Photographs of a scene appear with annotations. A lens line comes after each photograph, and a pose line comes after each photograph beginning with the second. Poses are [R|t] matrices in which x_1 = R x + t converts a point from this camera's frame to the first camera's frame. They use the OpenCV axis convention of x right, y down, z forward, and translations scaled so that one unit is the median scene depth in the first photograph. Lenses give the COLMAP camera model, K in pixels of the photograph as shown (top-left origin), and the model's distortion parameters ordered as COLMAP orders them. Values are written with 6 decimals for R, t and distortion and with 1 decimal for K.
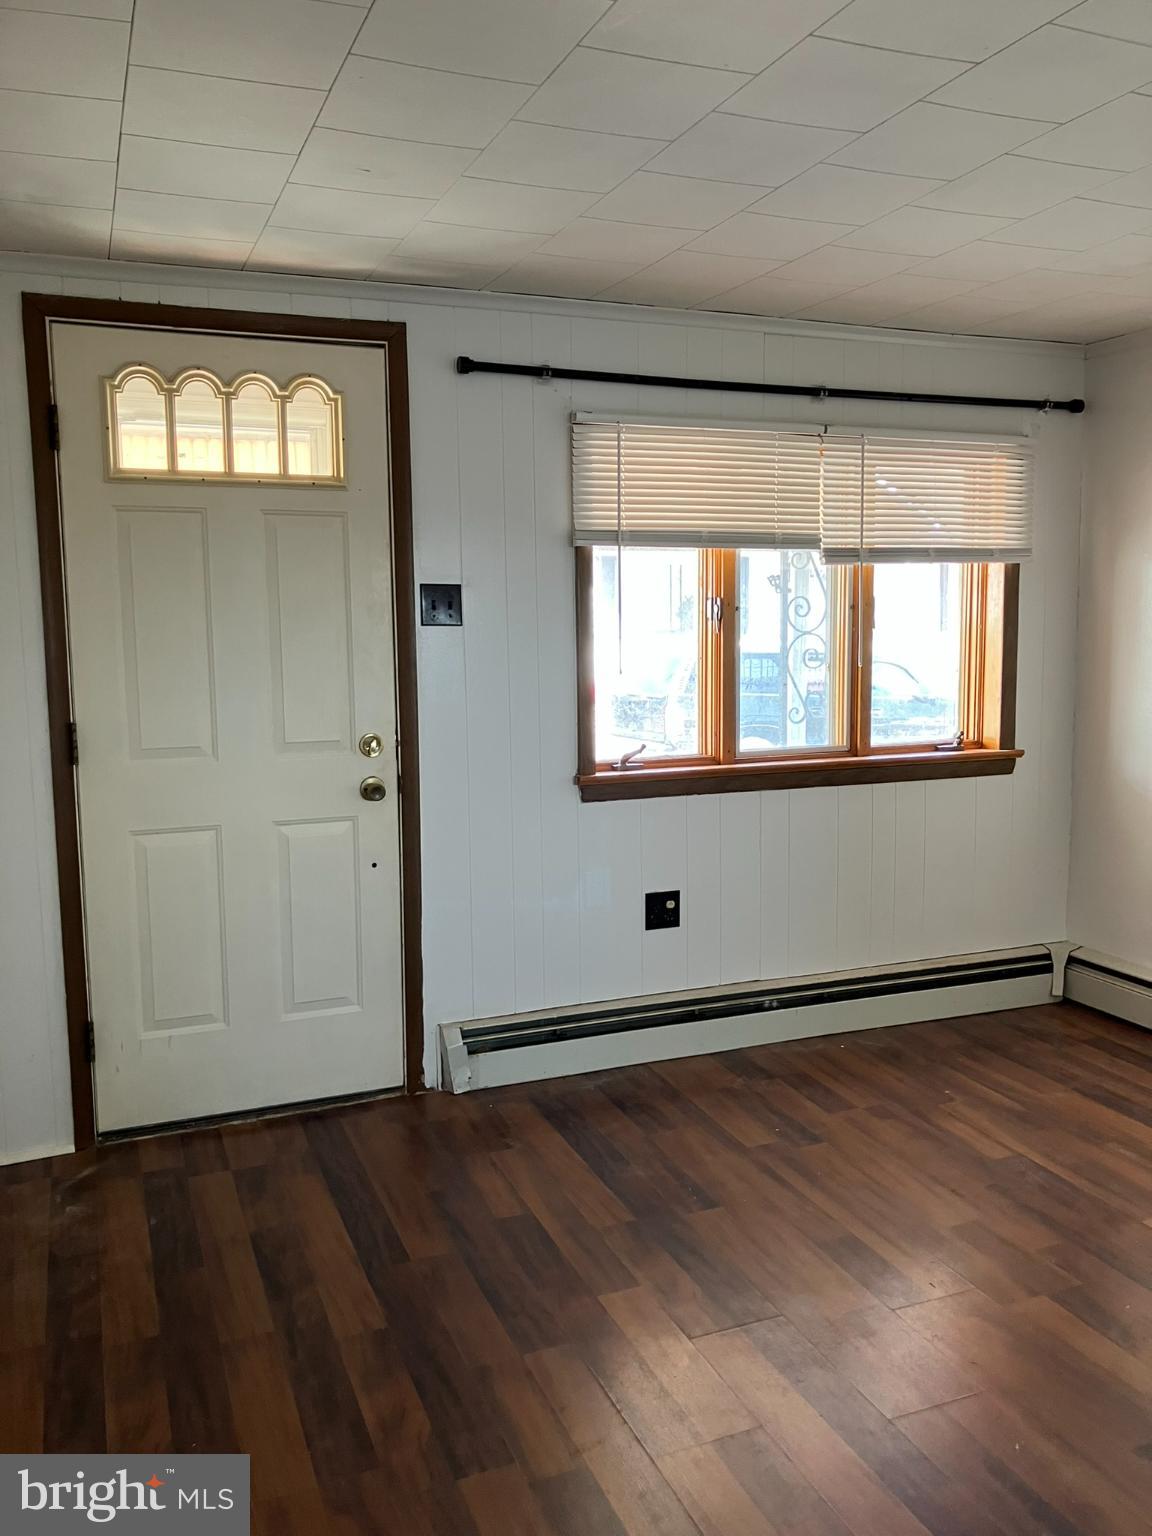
lens RADIAL K [[1265.2, 0, 576.0], [0, 1265.2, 766.7], [0, 0, 1]] dist [0.030795, -0.045988]
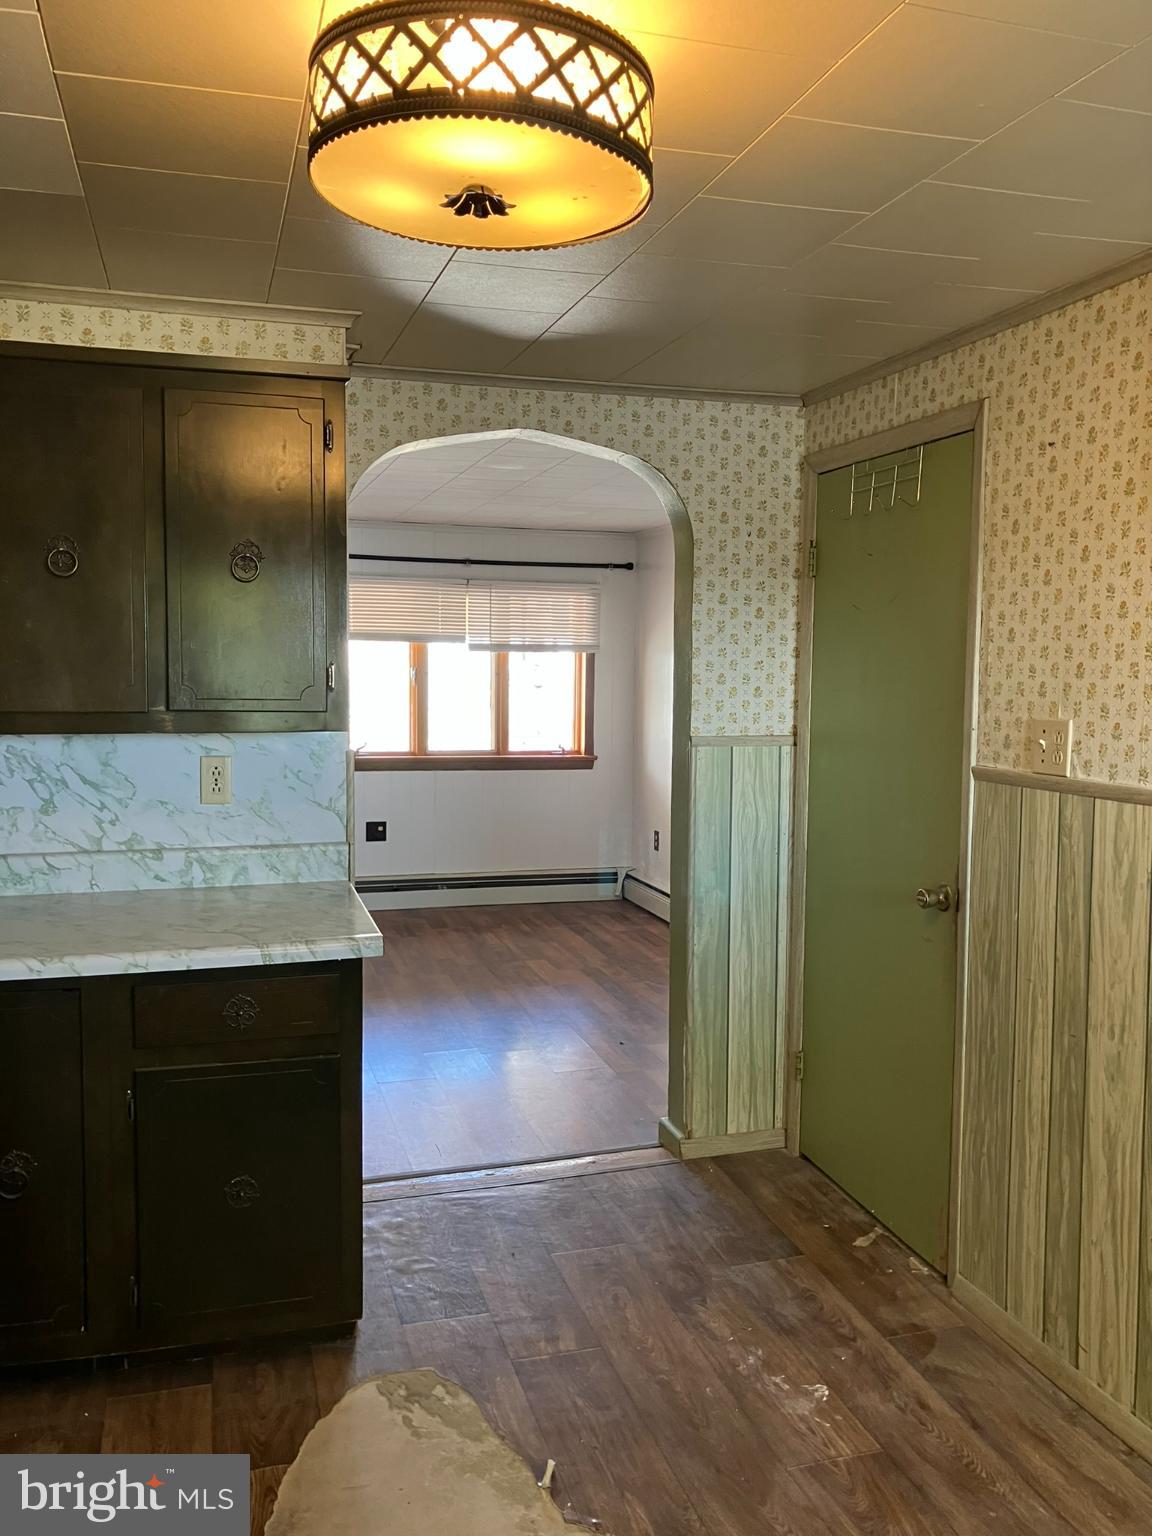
lens RADIAL K [[1265.2, 0, 576.9], [0, 1265.2, 766.0], [0, 0, 1]] dist [0.030795, -0.045988]
pose [[0.993376, 0.031103, -0.110624, 0.541982], [-0.034391, 0.999018, -0.027937, 0.054480], [0.109646, 0.031557, 0.993470, -0.810874]]
